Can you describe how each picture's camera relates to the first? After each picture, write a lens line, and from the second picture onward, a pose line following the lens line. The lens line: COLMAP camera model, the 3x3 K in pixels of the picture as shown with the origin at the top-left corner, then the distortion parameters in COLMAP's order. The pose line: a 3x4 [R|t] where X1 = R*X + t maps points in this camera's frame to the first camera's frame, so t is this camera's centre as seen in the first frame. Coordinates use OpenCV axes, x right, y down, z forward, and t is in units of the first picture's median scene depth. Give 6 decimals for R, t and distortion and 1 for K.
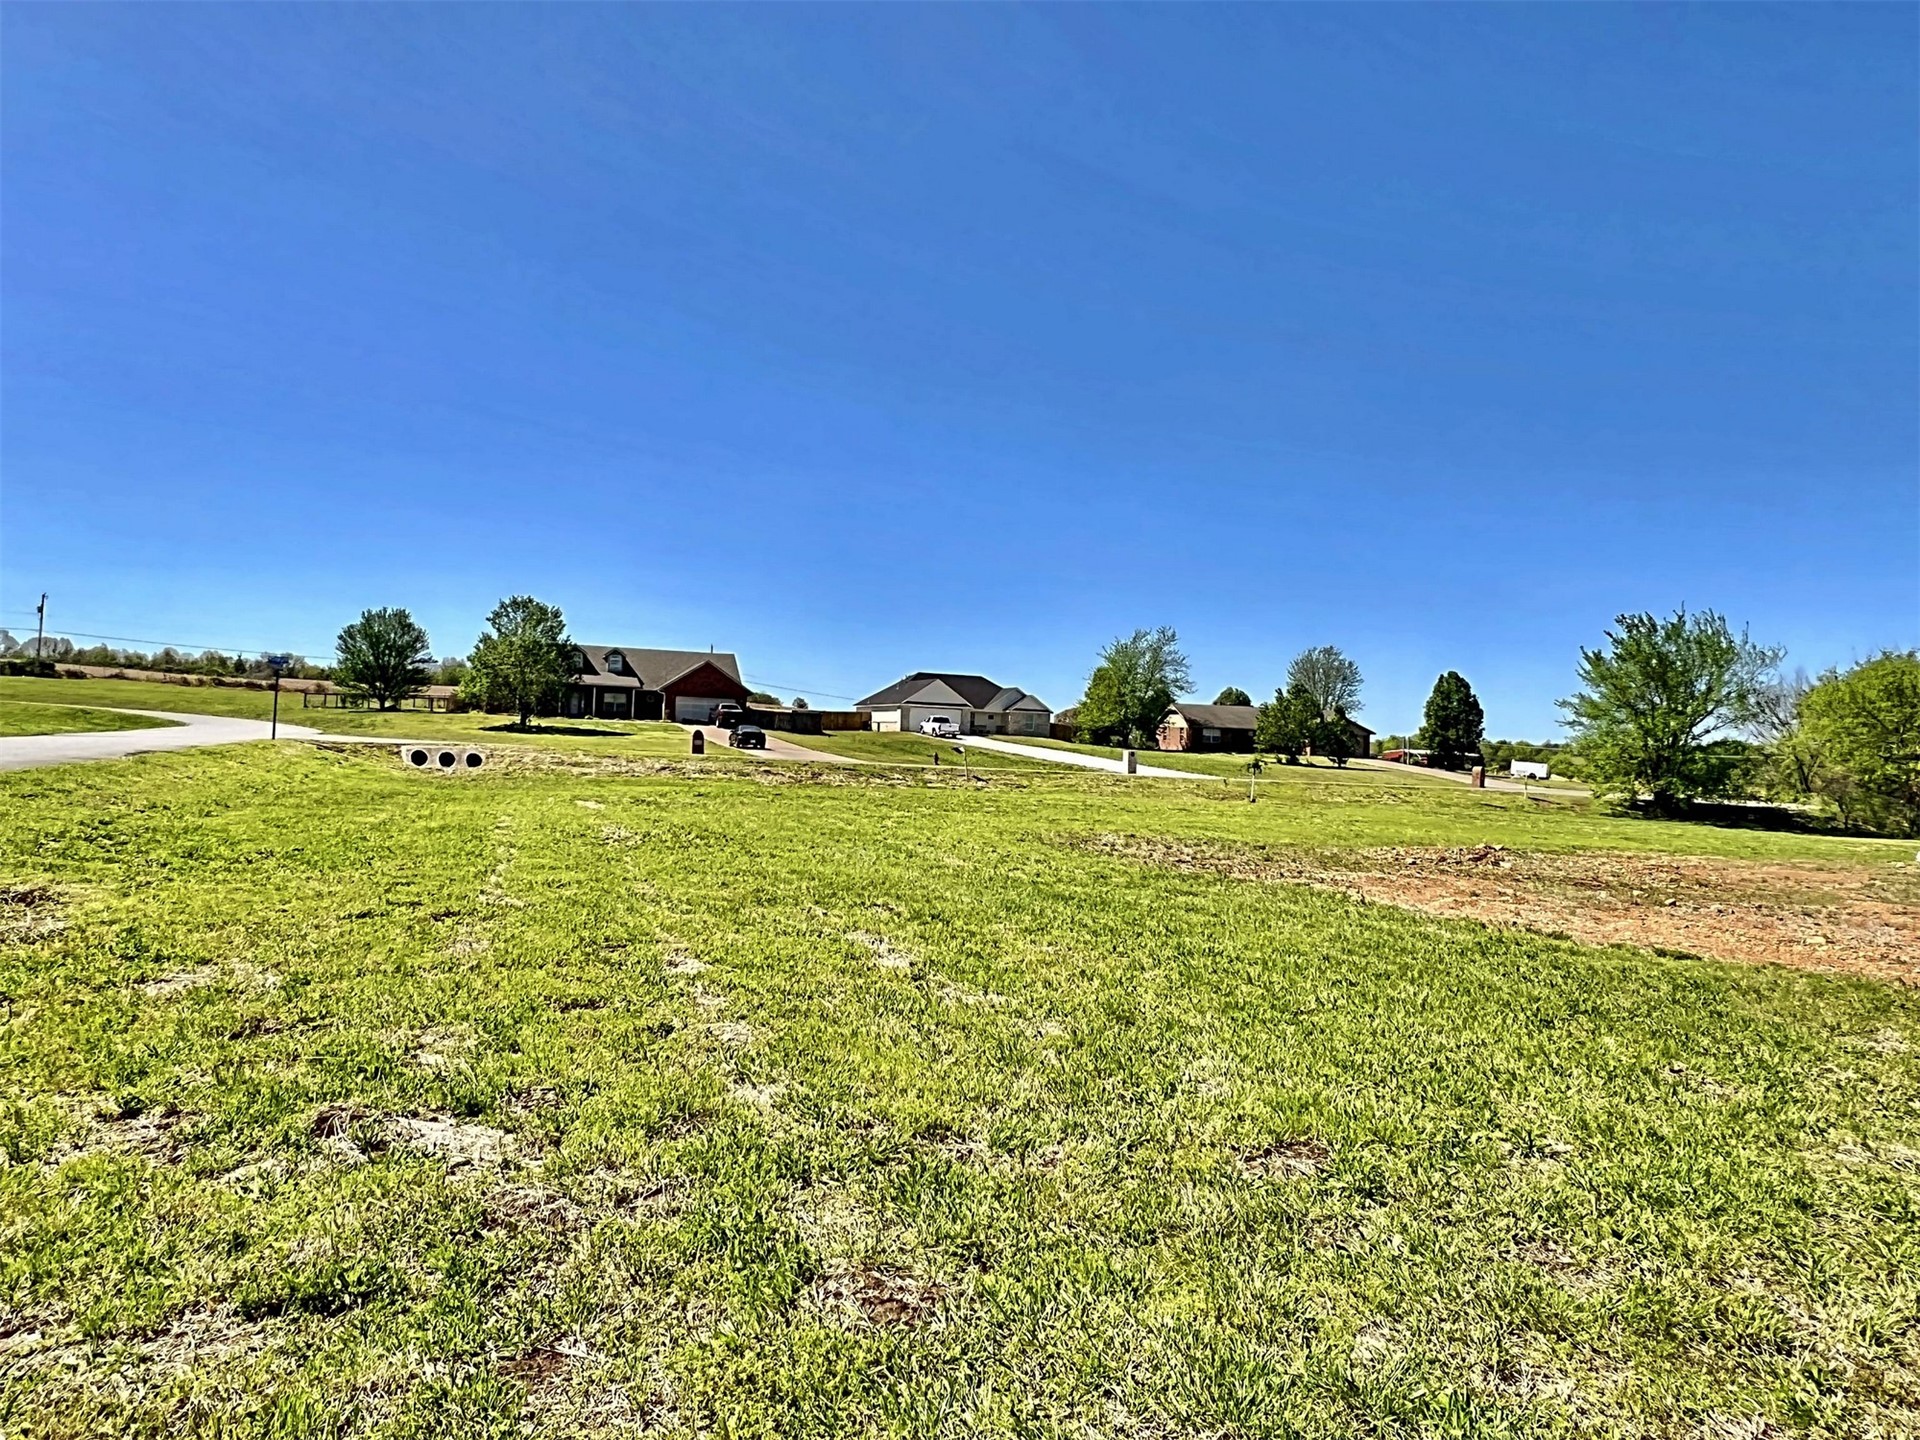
lens RADIAL K [[1243.4, 0, 955.6], [0, 1243.4, 717.5], [0, 0, 1]] dist [0.029747, 0.000285]
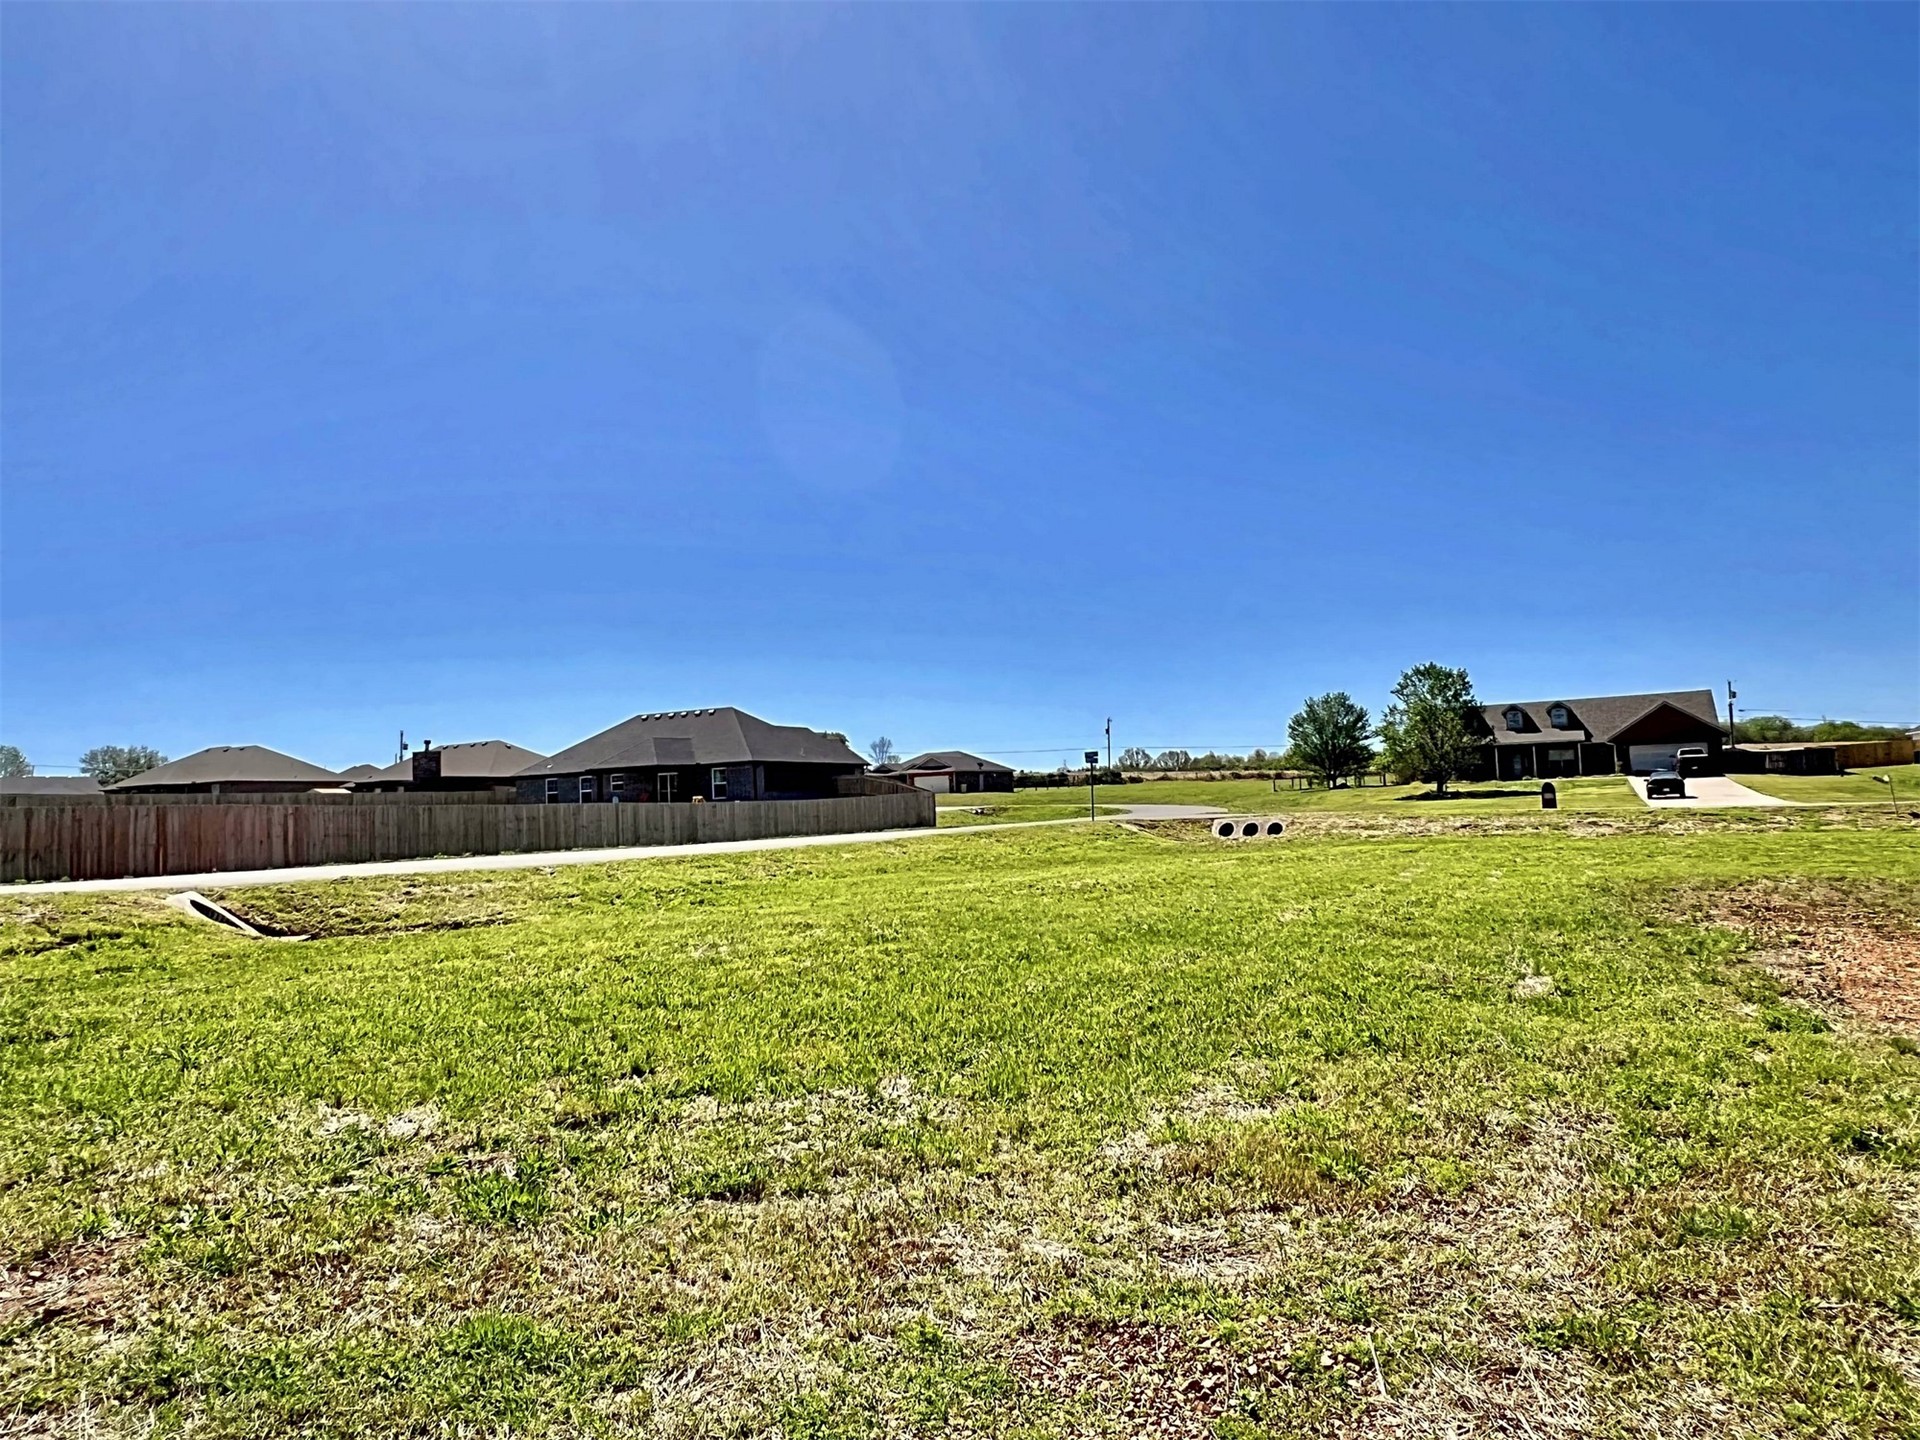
lens RADIAL K [[1243.4, 0, 954.1], [0, 1243.4, 721.1], [0, 0, 1]] dist [0.029747, 0.000285]
pose [[0.670509, -0.123564, -0.731539, 0.111908], [0.081740, 0.992334, -0.092694, 0.009262], [0.737384, 0.002356, 0.675469, 0.034217]]
